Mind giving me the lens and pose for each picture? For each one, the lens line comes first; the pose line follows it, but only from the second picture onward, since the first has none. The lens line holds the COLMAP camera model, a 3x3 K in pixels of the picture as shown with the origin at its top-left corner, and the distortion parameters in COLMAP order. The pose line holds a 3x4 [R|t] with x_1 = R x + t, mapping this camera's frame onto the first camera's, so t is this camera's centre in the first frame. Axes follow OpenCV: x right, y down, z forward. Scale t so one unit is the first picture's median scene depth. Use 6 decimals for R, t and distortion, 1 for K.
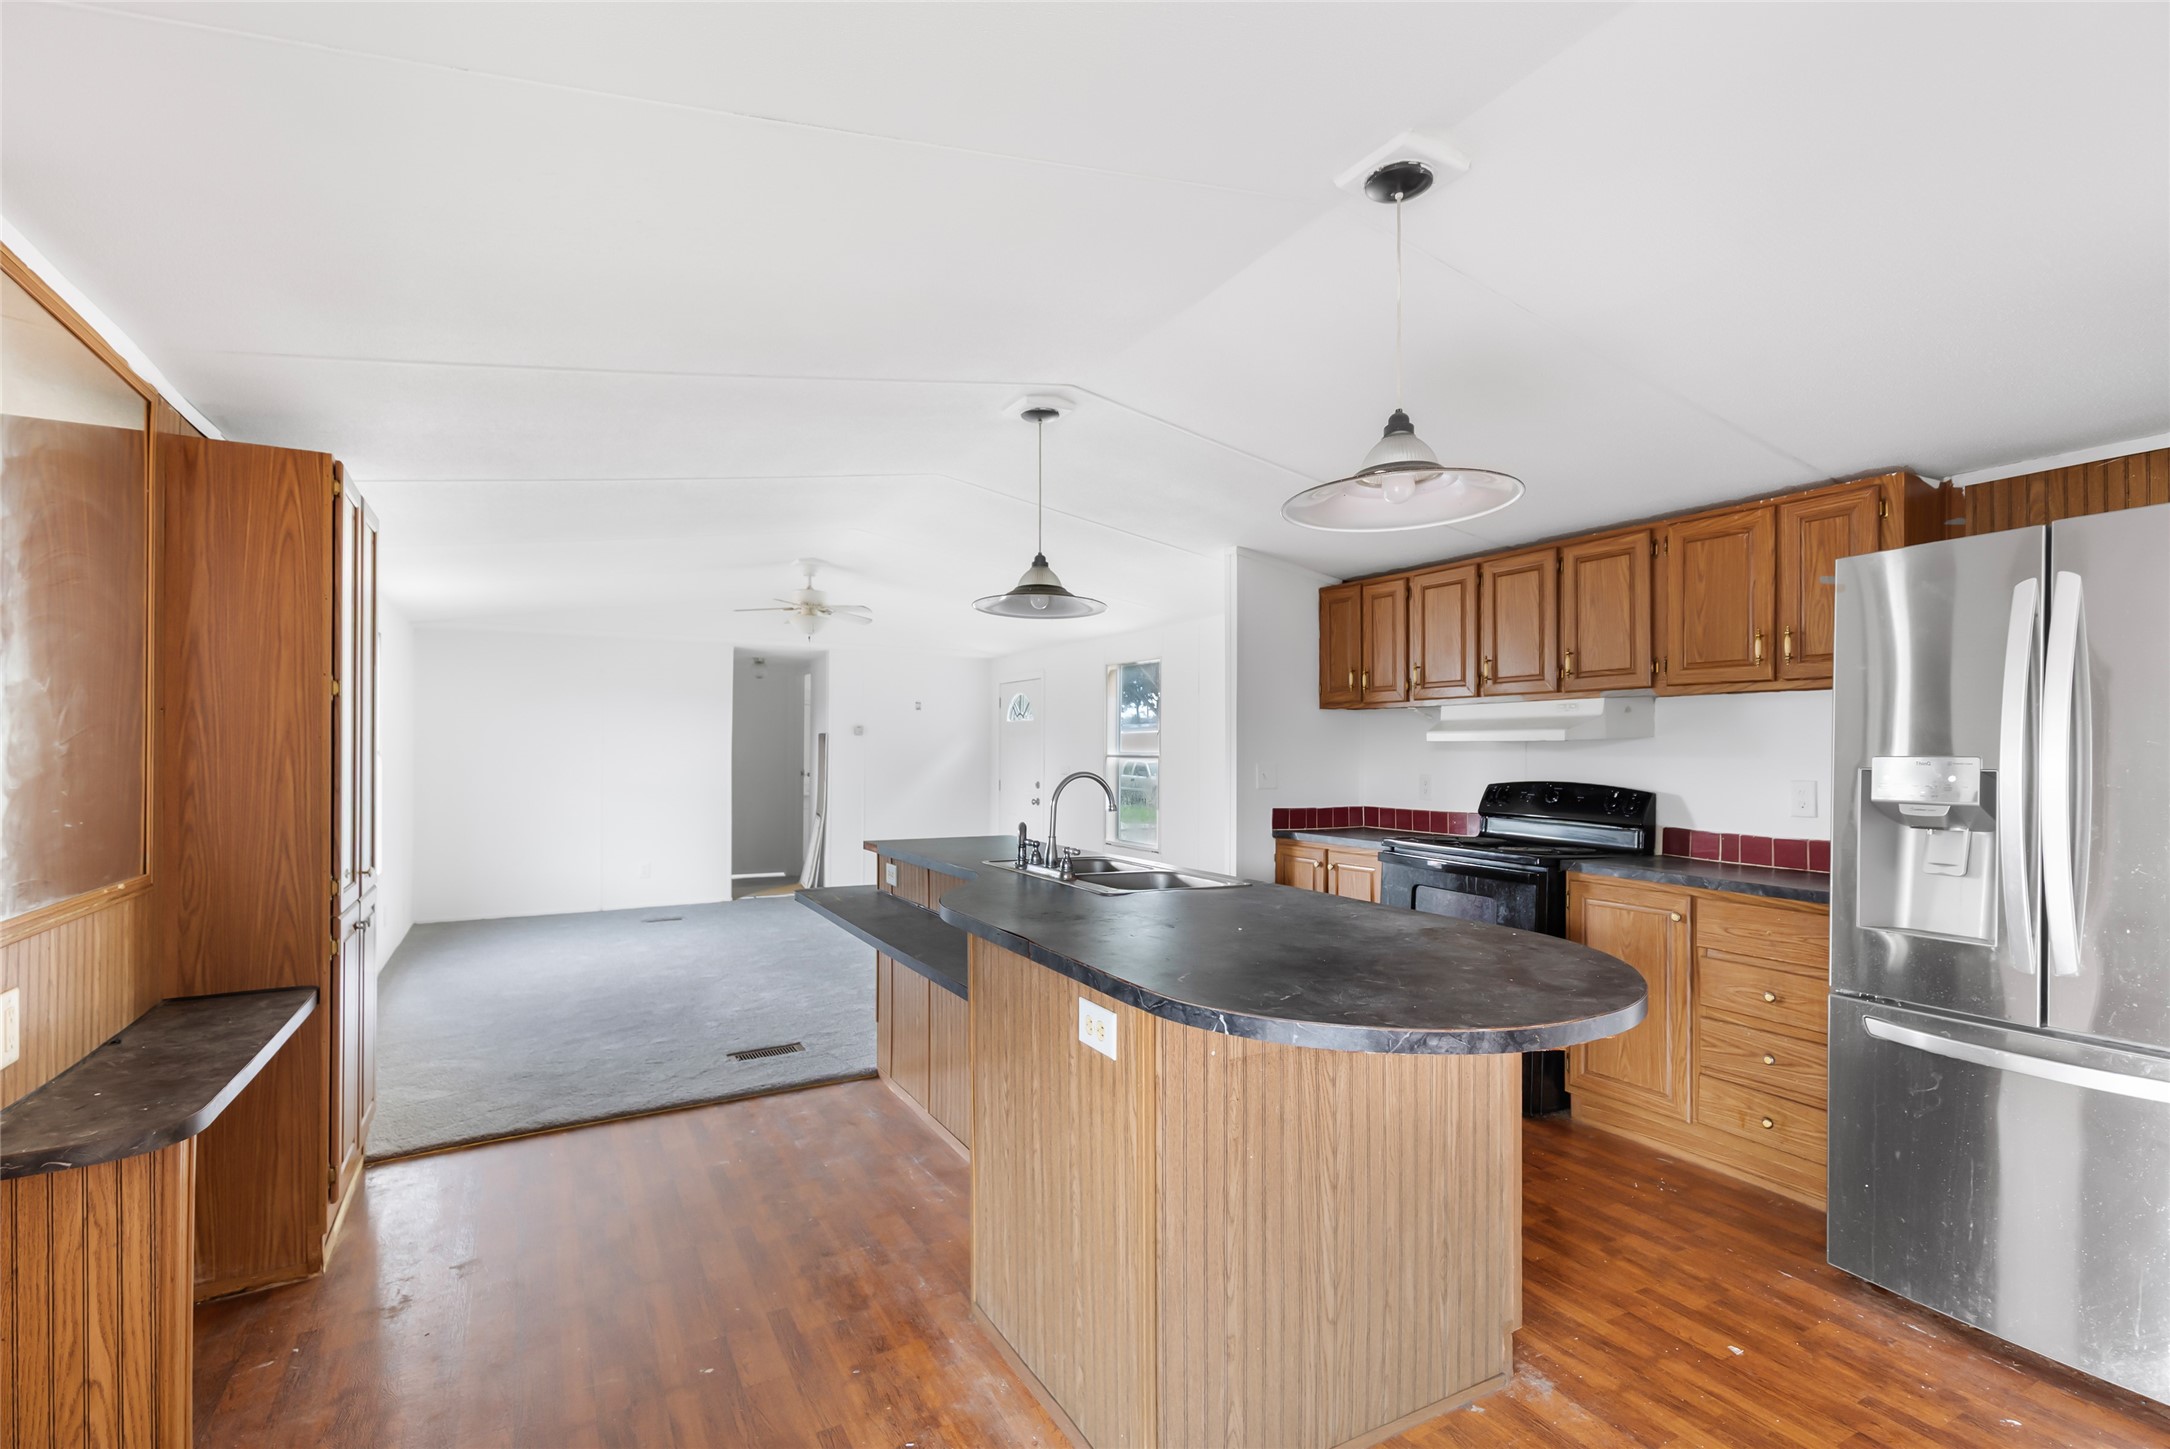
lens RADIAL K [[969.2, 0, 1053.7], [0, 969.2, 745.7], [0, 0, 1]] dist [-0.000689, -0.000272]
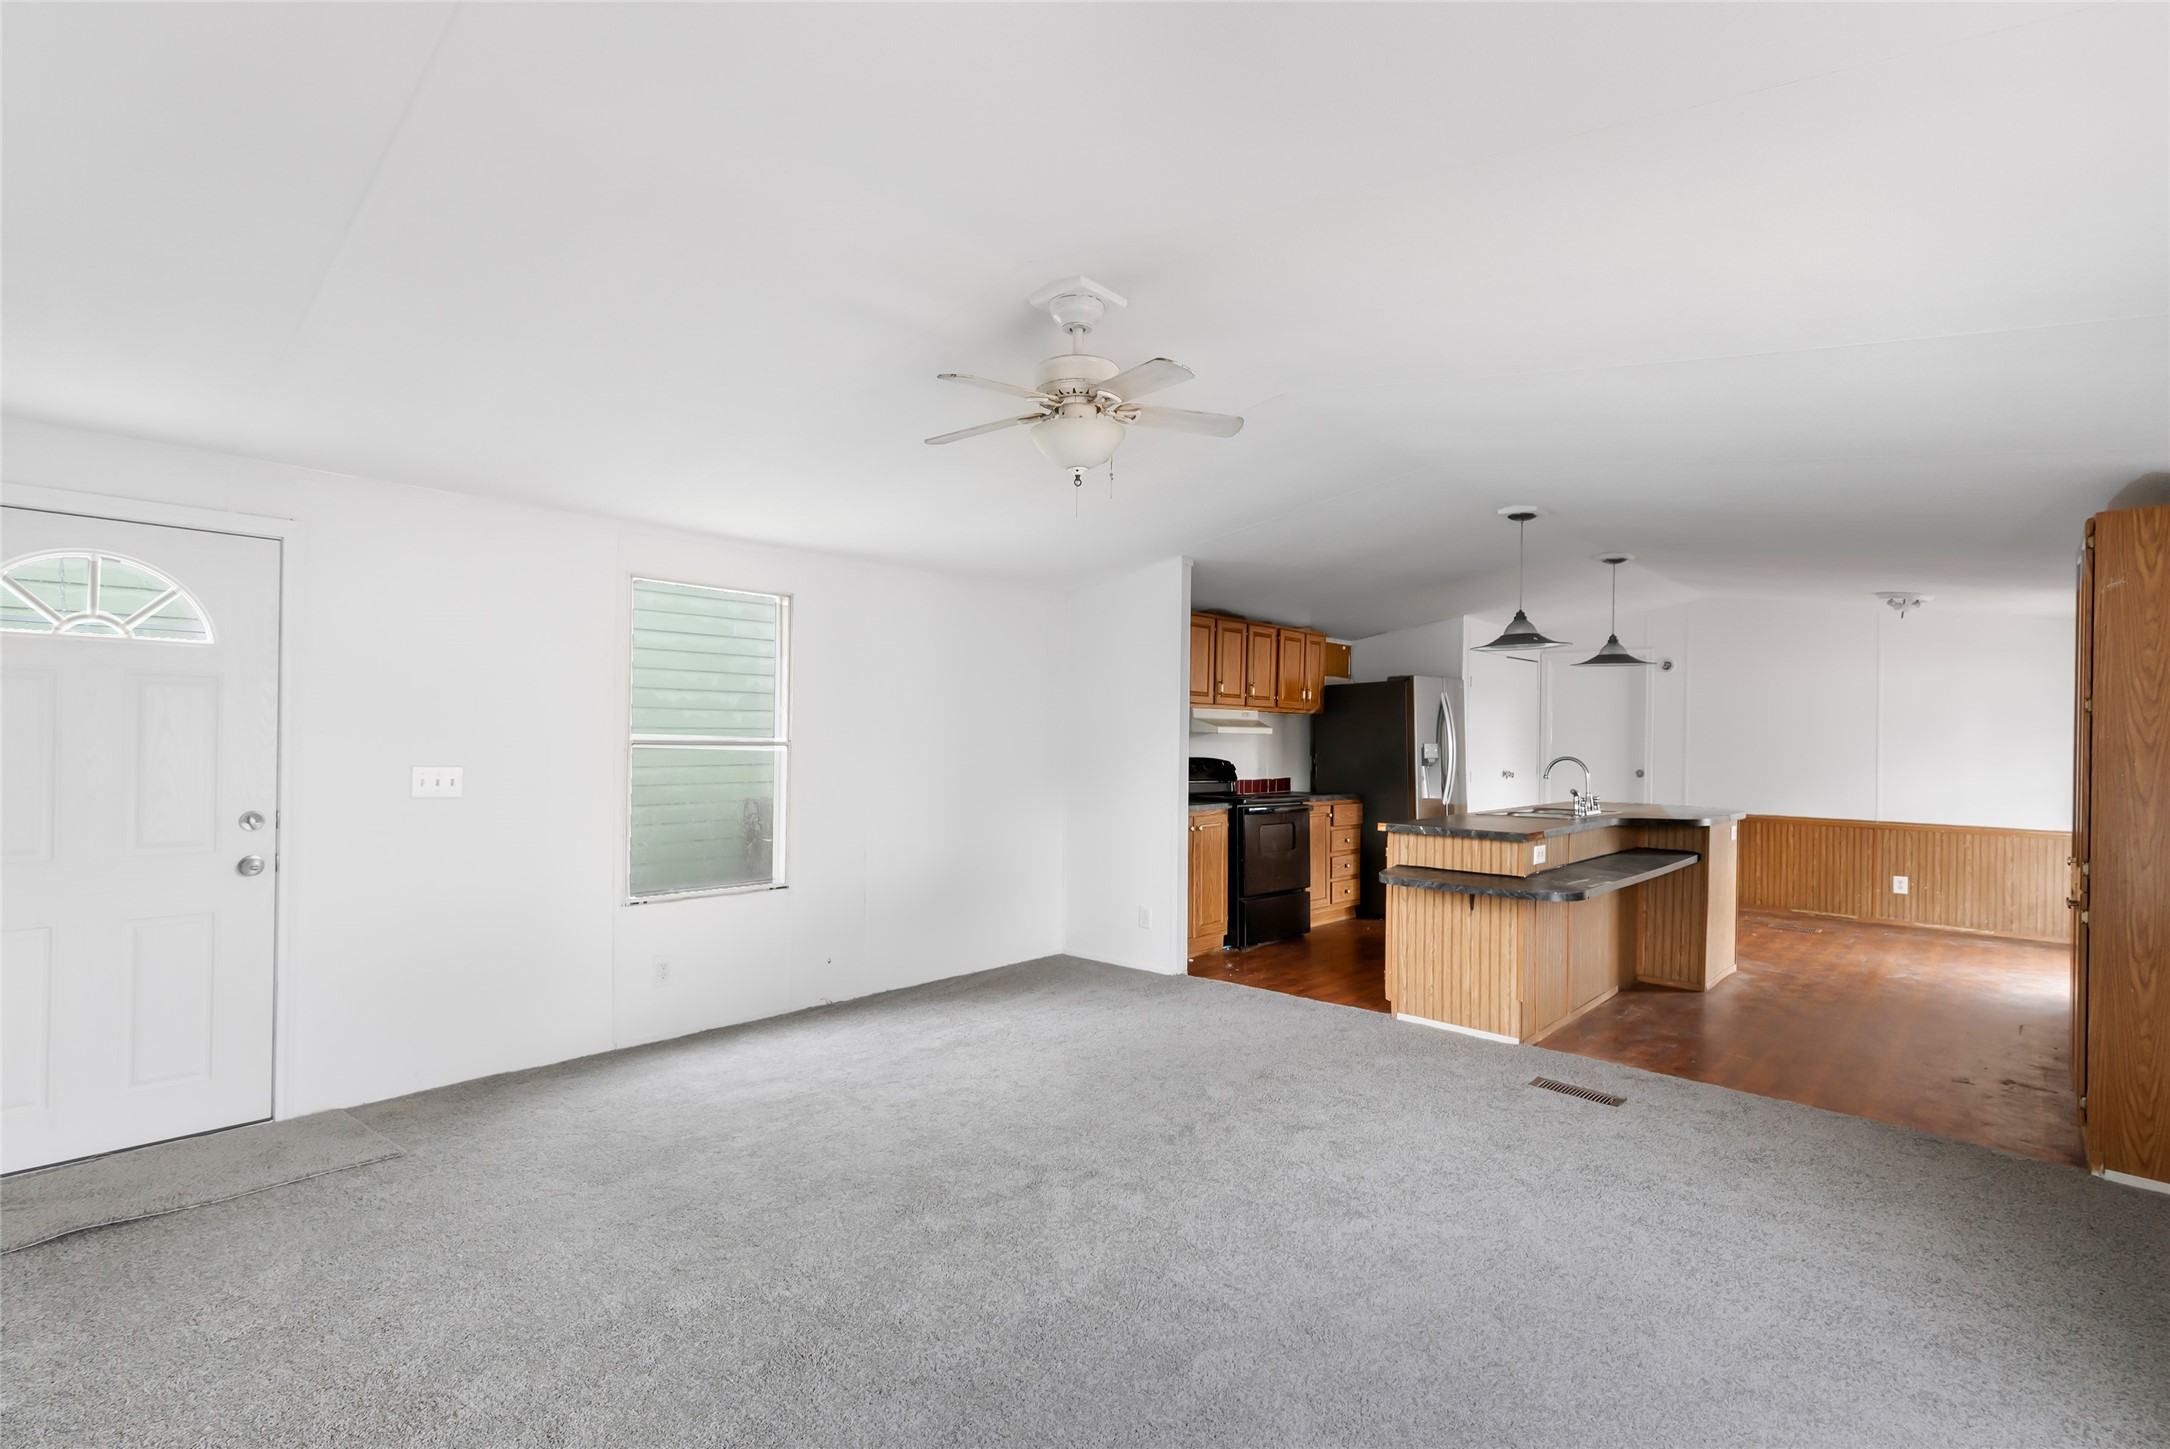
lens RADIAL K [[1010.2, 0, 1066.3], [0, 1010.2, 730.0], [0, 0, 1]] dist [0.003779, 0.000267]
pose [[-0.315122, -0.001505, 0.949050, -1.091301], [-0.019298, 0.999802, -0.004822, 0.003201], [-0.948855, -0.019834, -0.315089, 1.856405]]
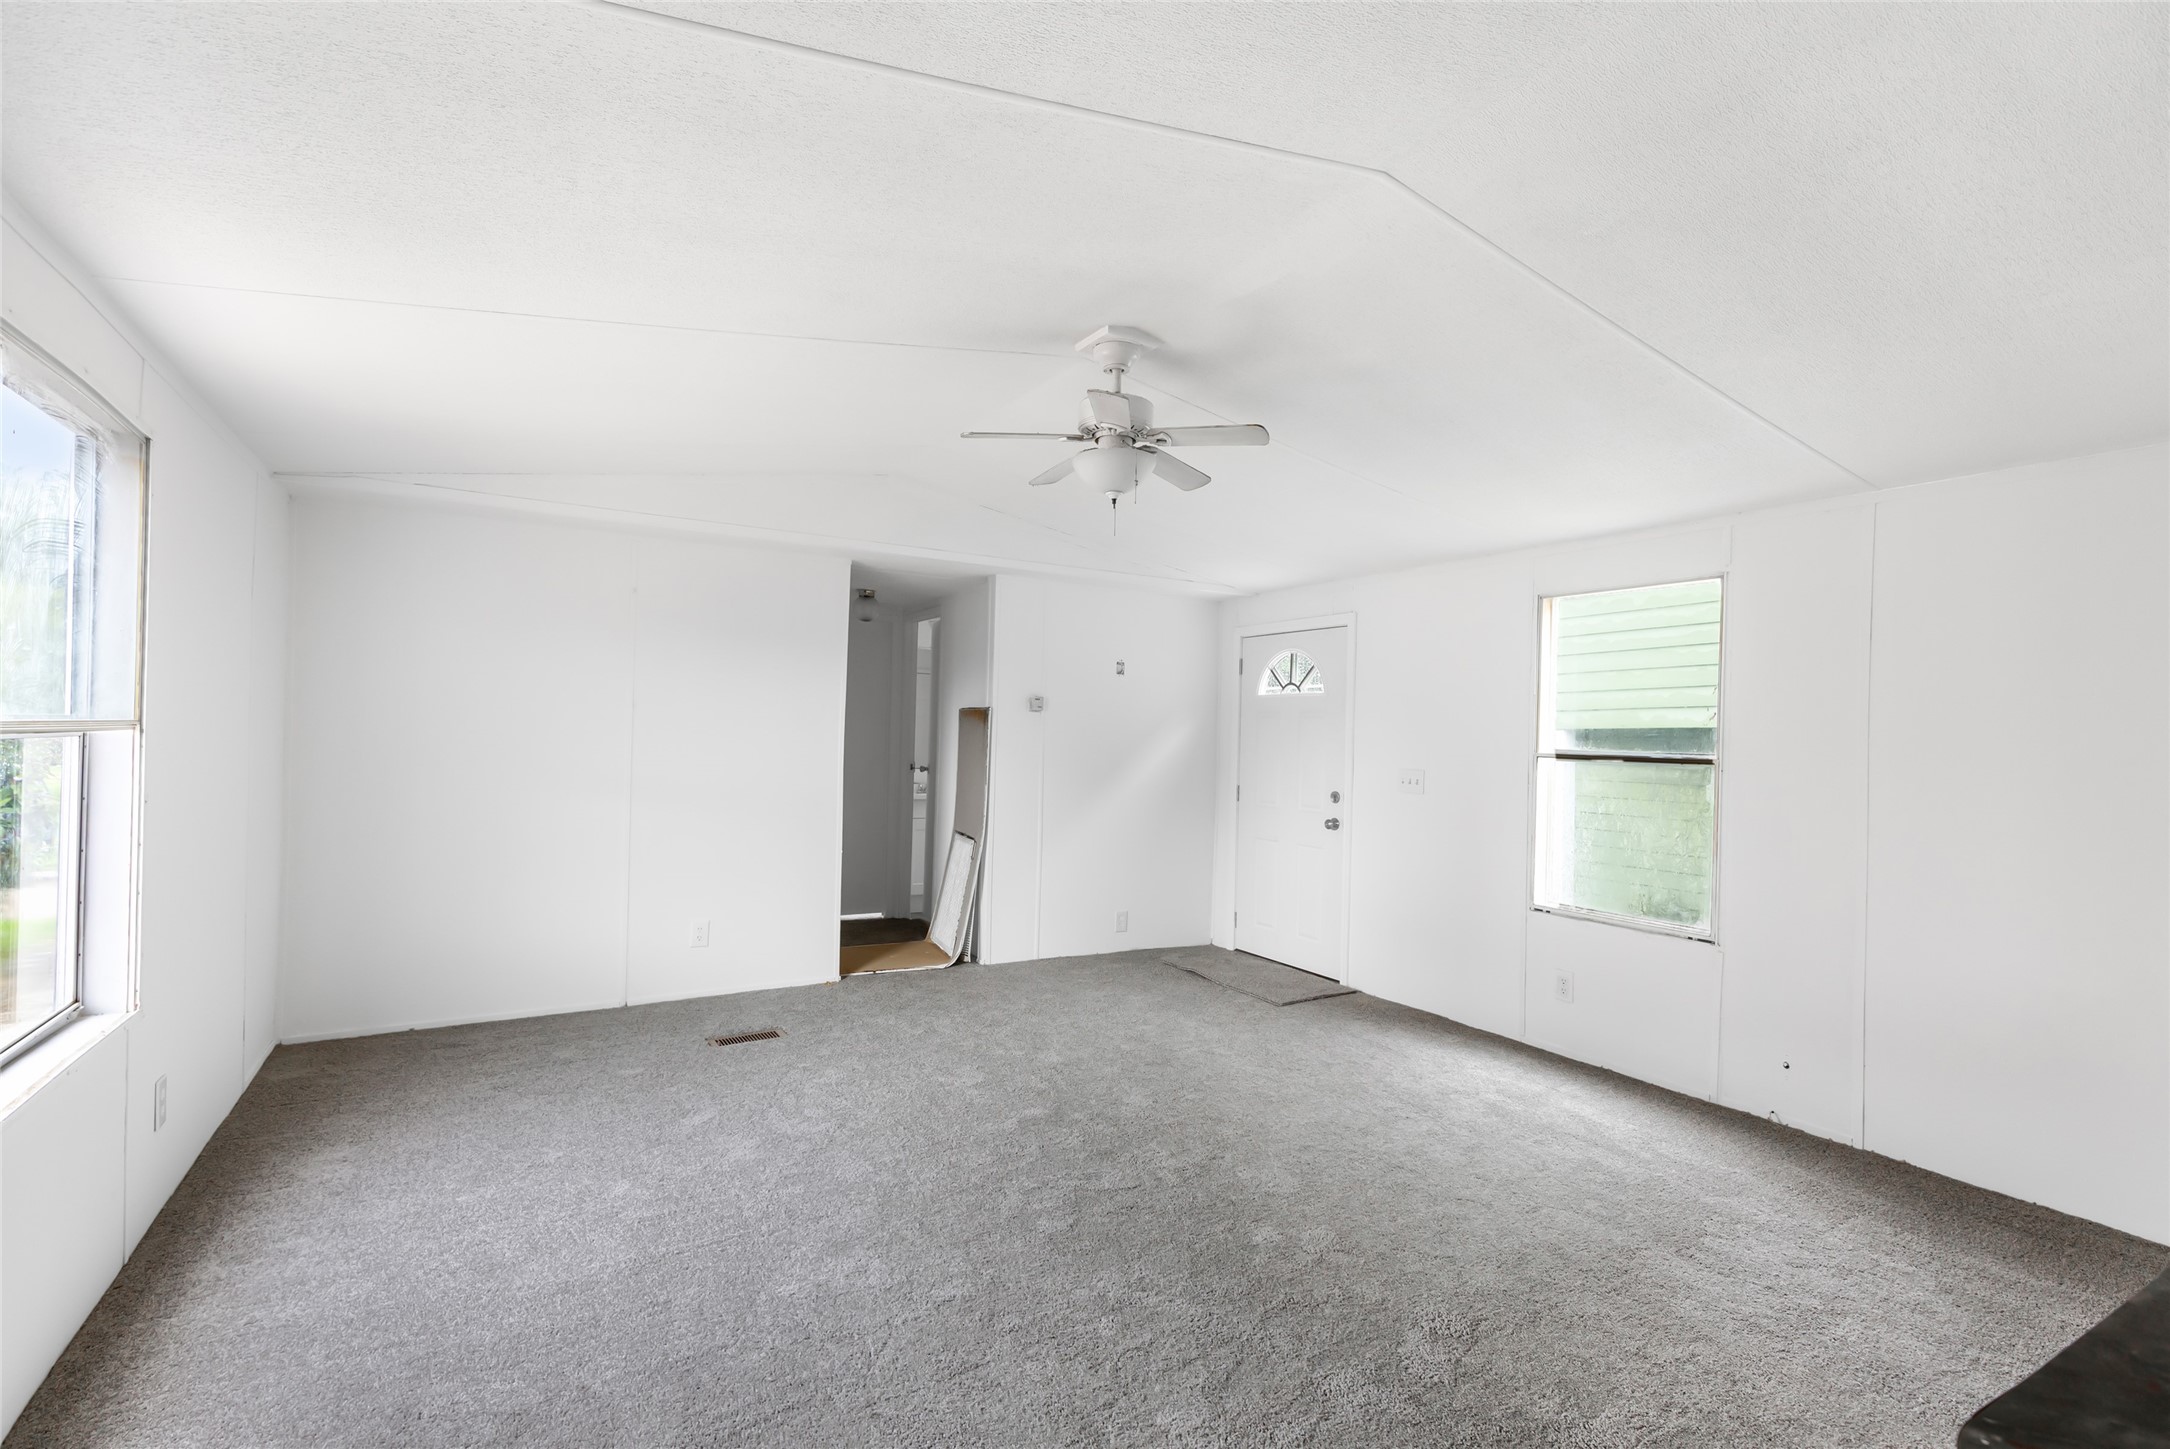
lens RADIAL K [[999.1, 0, 1086.0], [0, 999.1, 731.8], [0, 0, 1]] dist [-0.000086, 0.000028]
pose [[0.999372, 0.017887, 0.030573, -0.442071], [-0.017980, 0.999834, 0.002772, -0.000170], [-0.030519, -0.003320, 0.999529, 0.821747]]
